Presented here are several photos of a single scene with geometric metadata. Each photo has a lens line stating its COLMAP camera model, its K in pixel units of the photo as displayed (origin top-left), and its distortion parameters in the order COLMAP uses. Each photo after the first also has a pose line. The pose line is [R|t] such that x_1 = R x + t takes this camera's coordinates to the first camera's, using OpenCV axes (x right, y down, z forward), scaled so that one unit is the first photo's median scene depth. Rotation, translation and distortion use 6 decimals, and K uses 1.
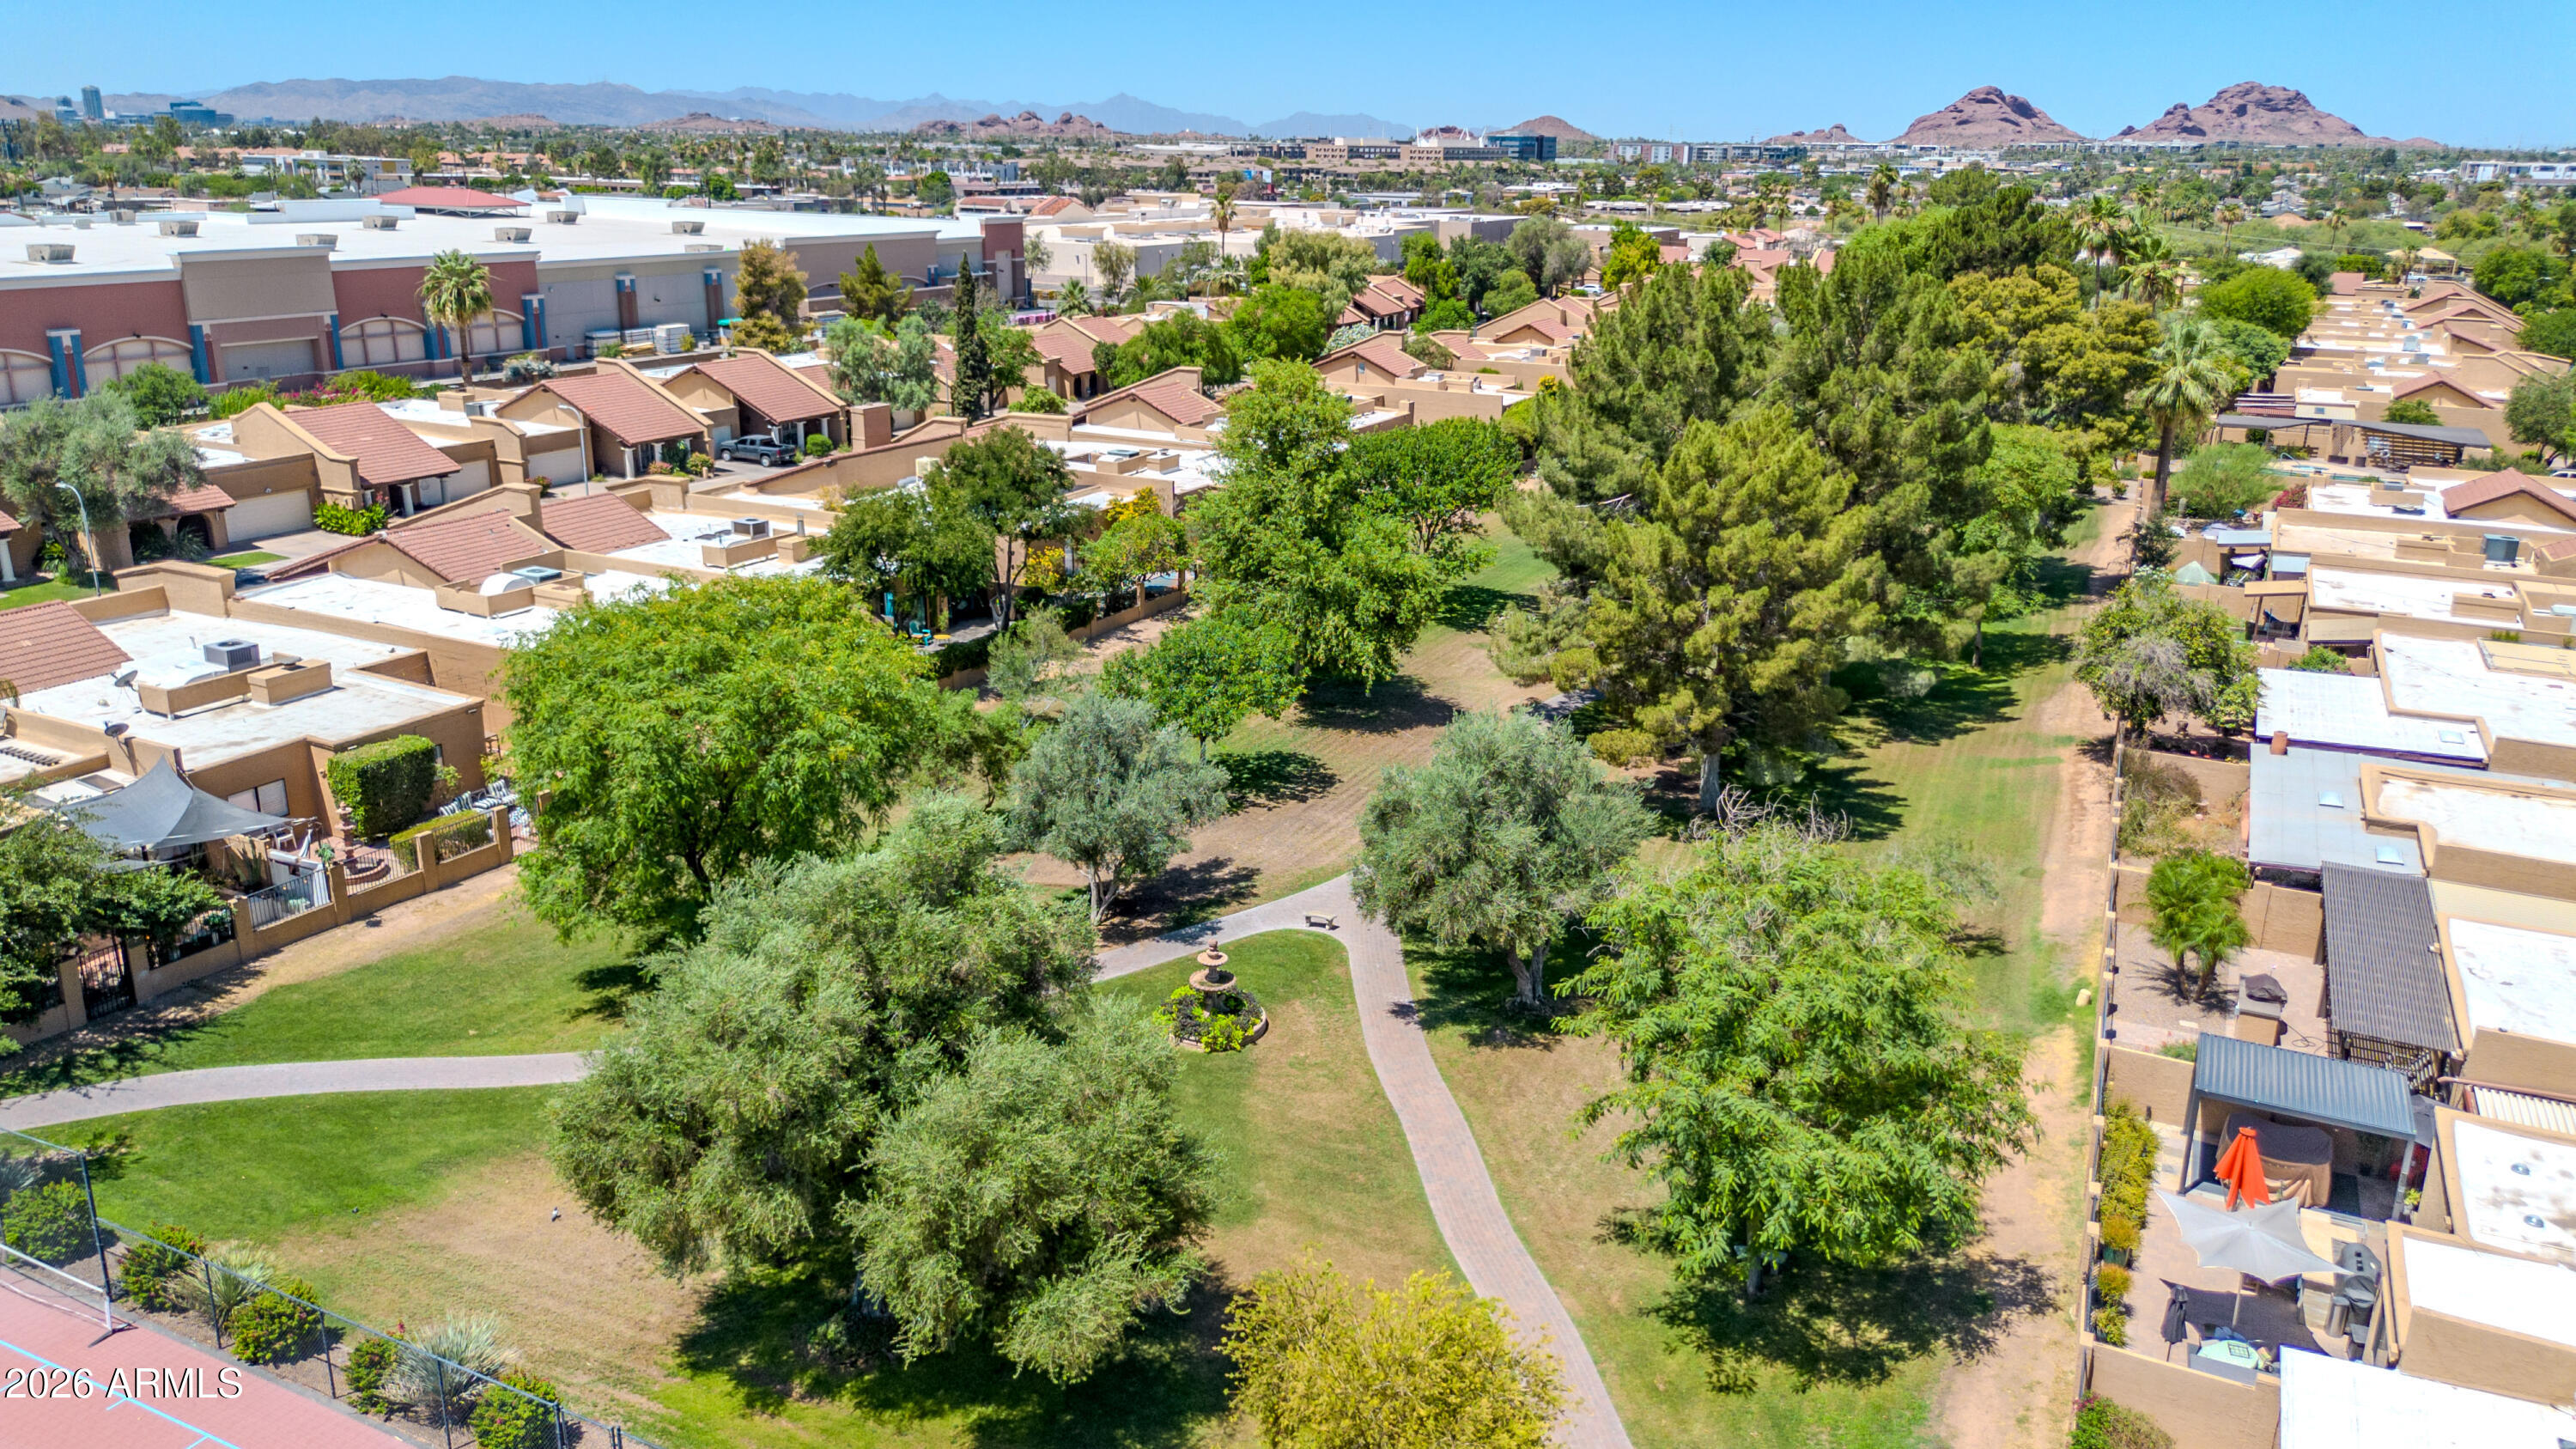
lens RADIAL K [[1828.8, 0, 1291.8], [0, 1828.8, 714.8], [0, 0, 1]] dist [0.061959, -0.059714]
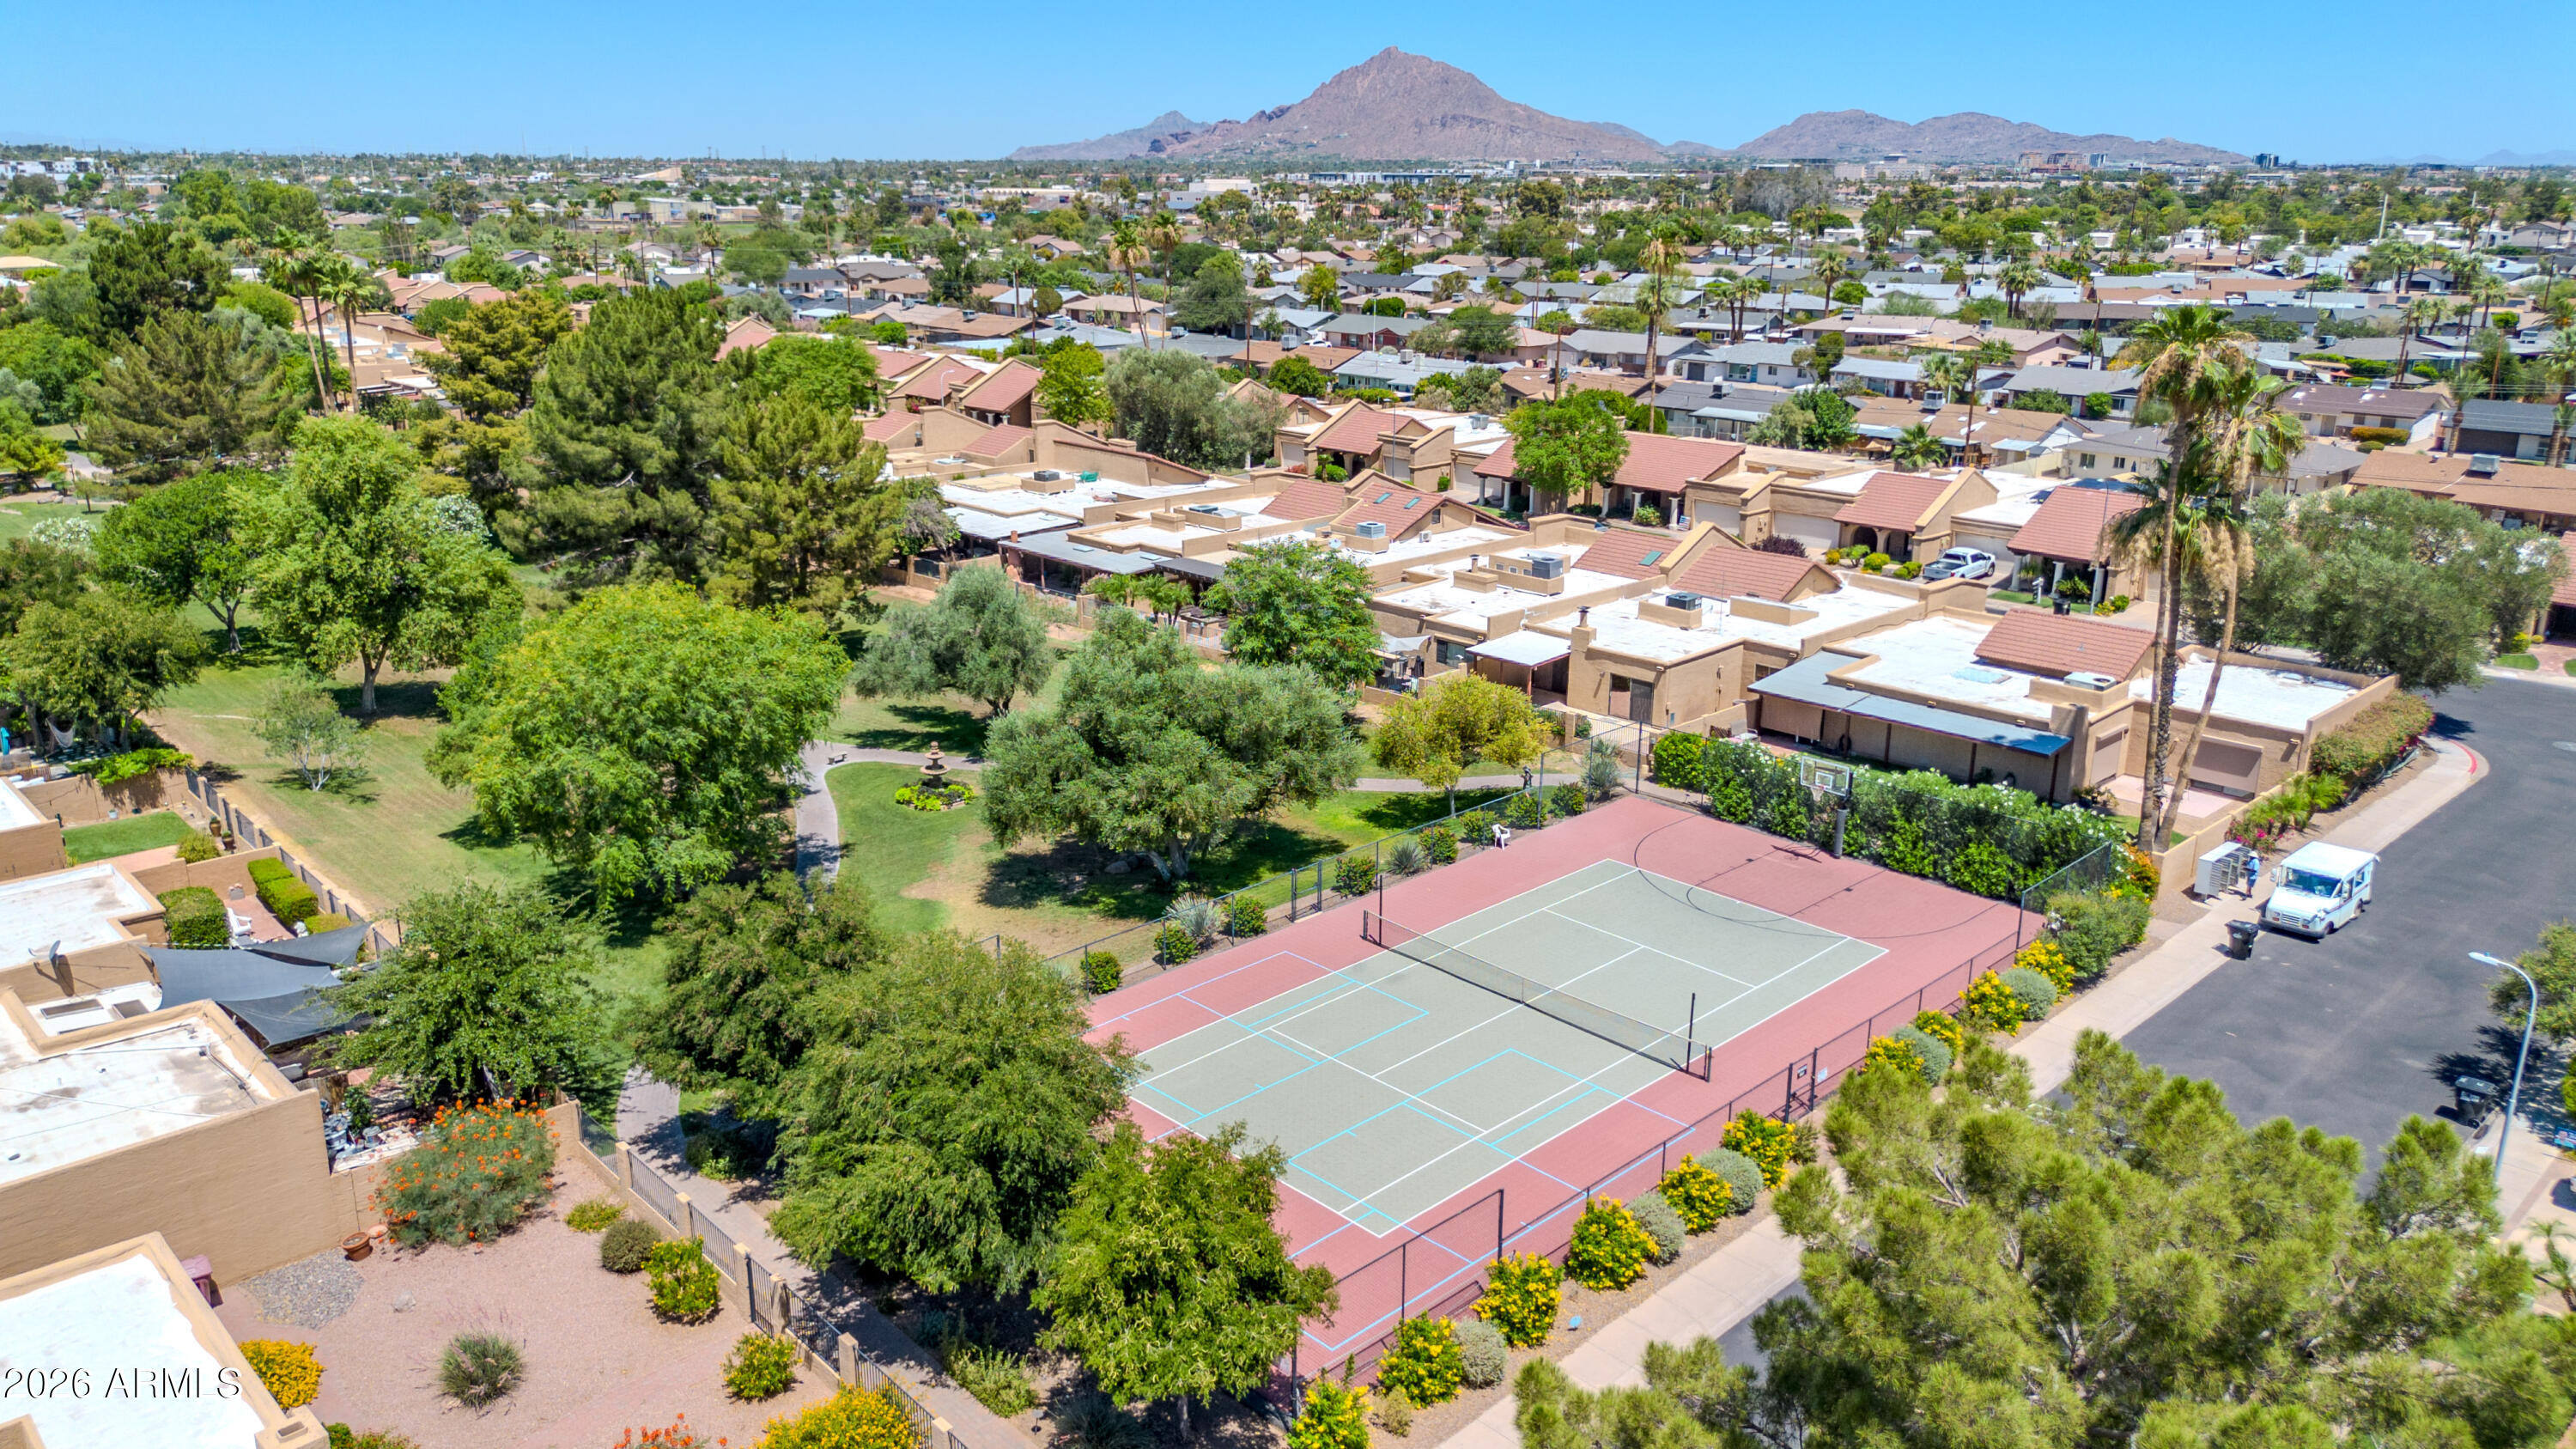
lens RADIAL K [[1828.8, 0, 1289.4], [0, 1828.8, 720.6], [0, 0, 1]] dist [0.061959, -0.059714]
pose [[0.330483, -0.285976, 0.899443, -0.910074], [0.280937, 0.939599, 0.195519, -0.078683], [-0.901030, 0.188072, 0.390863, 0.068234]]
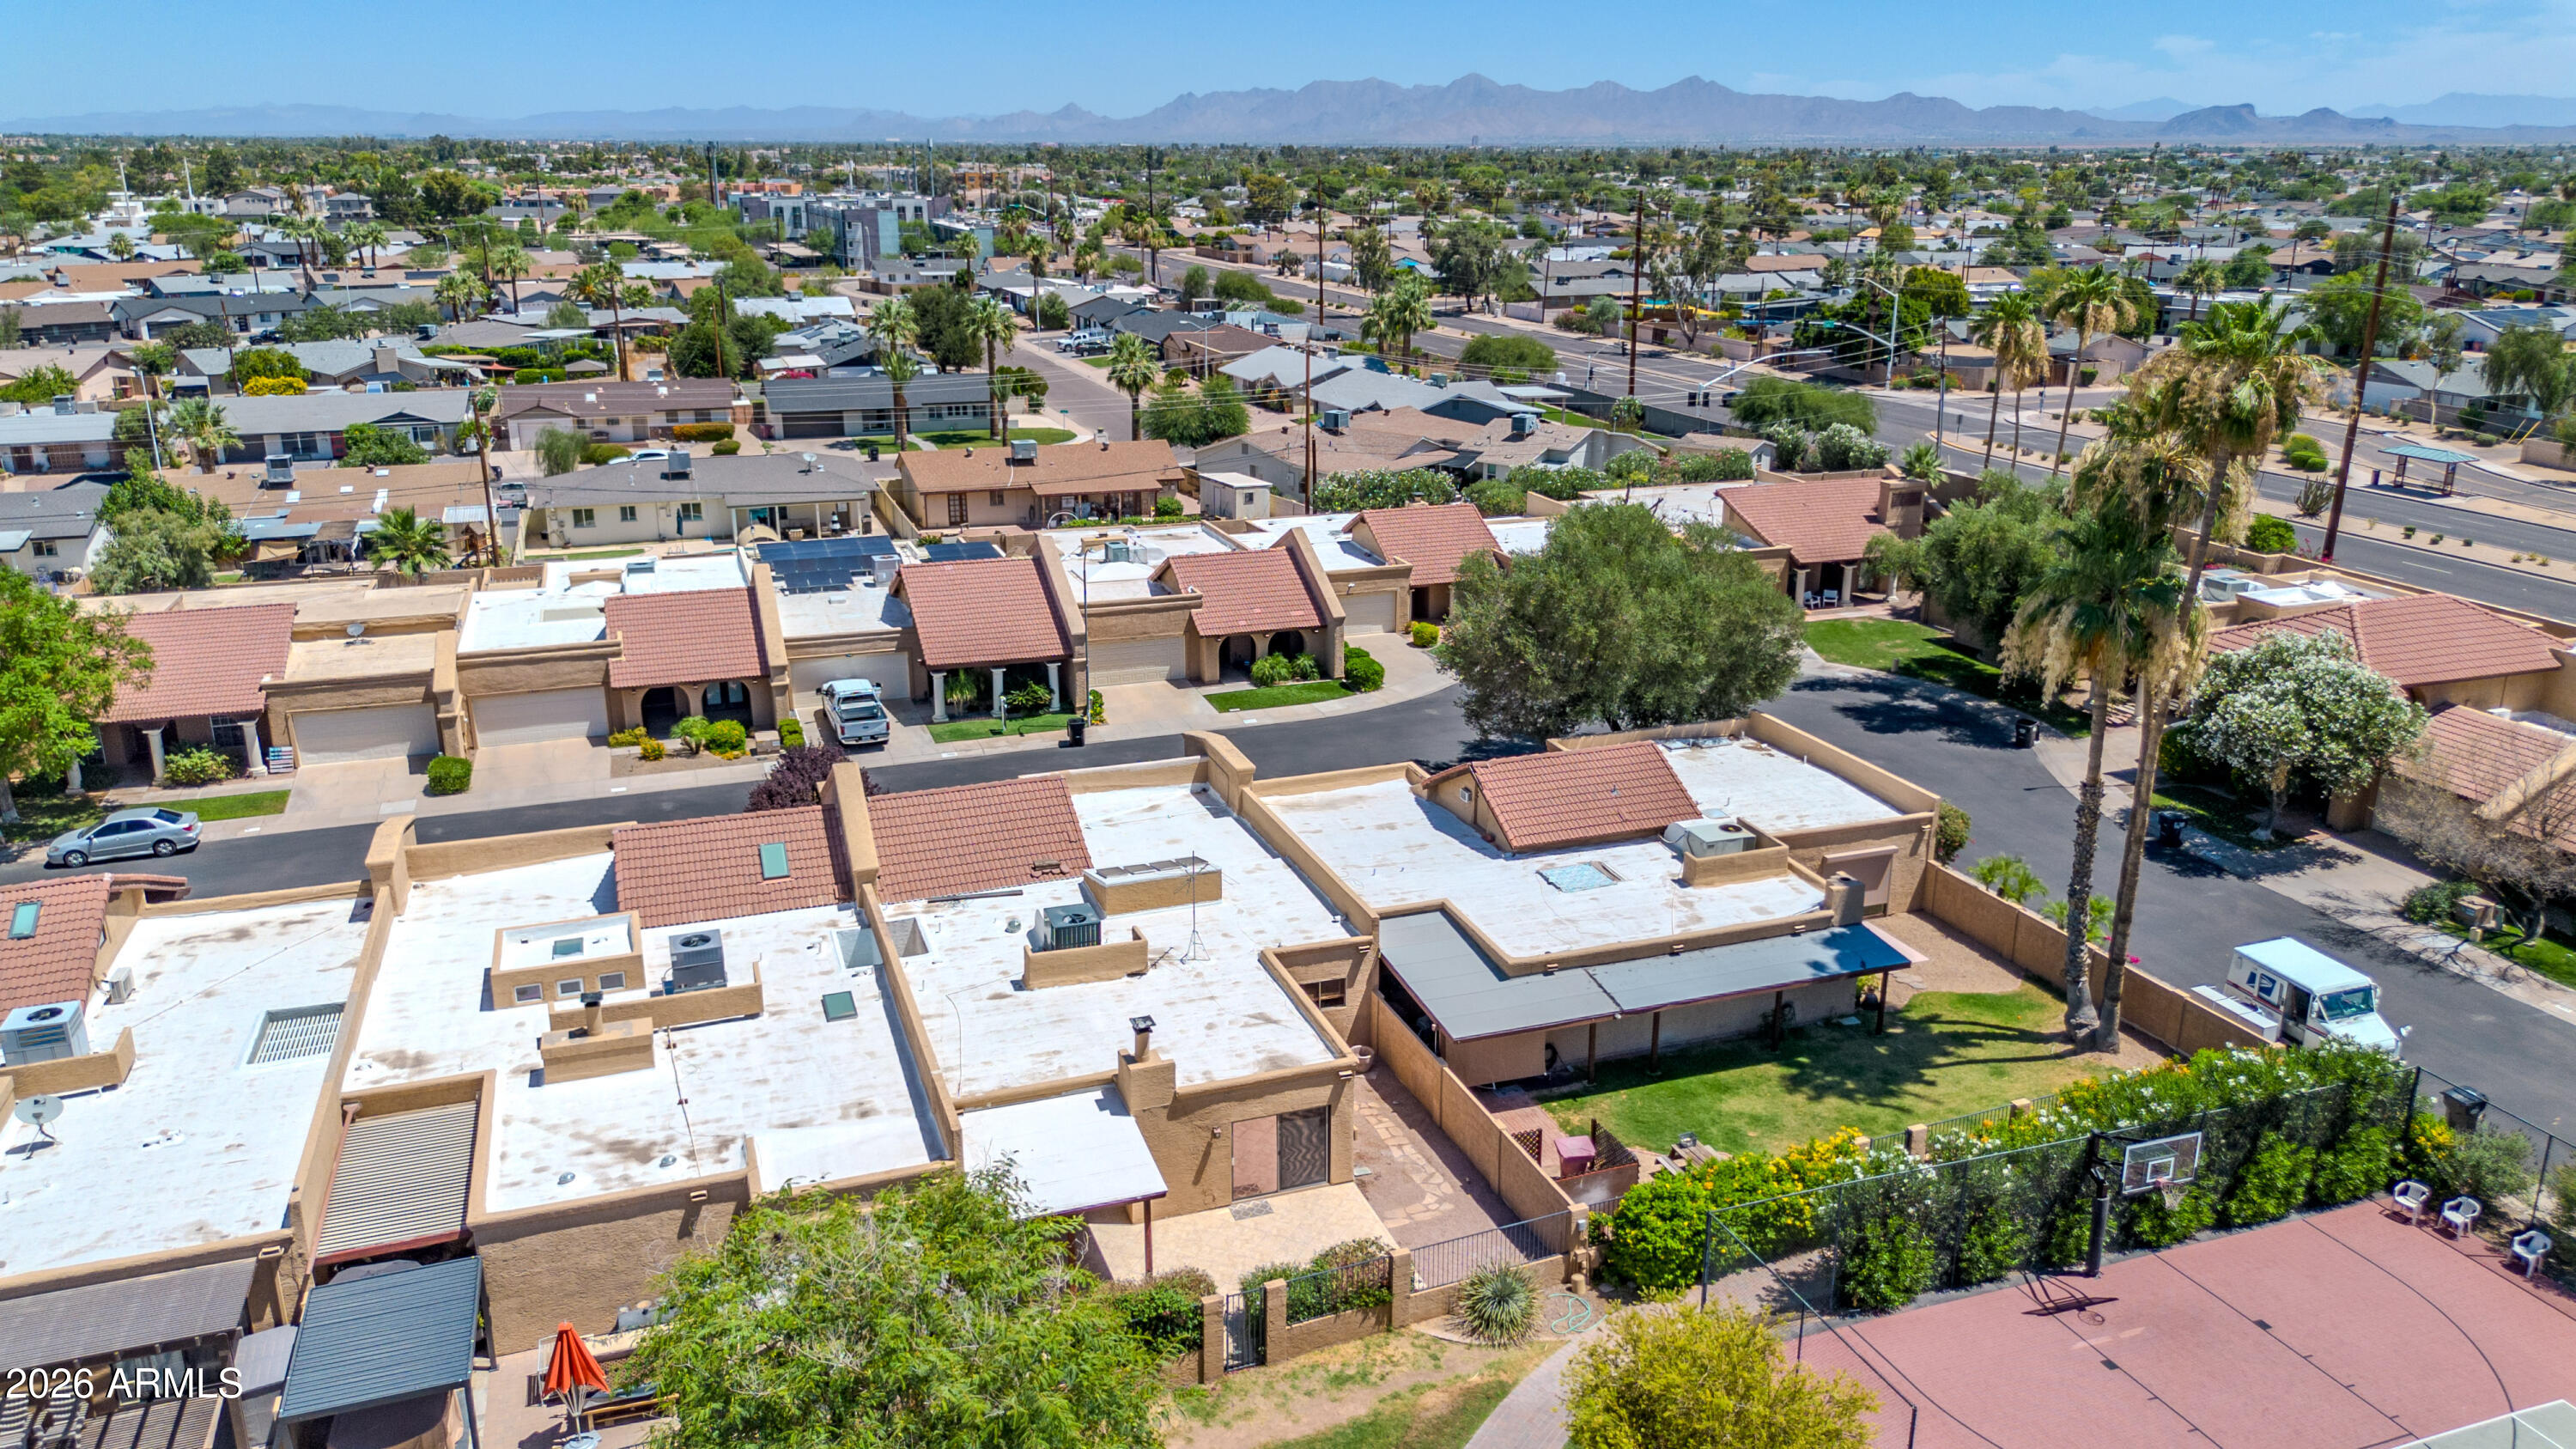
lens RADIAL K [[1828.8, 0, 1297.4], [0, 1828.8, 738.2], [0, 0, 1]] dist [0.061959, -0.059714]
pose [[-0.728620, -0.226903, 0.646242, -0.138570], [0.190713, 0.839004, 0.509608, -0.213681], [-0.657831, 0.494557, -0.568041, 0.590827]]
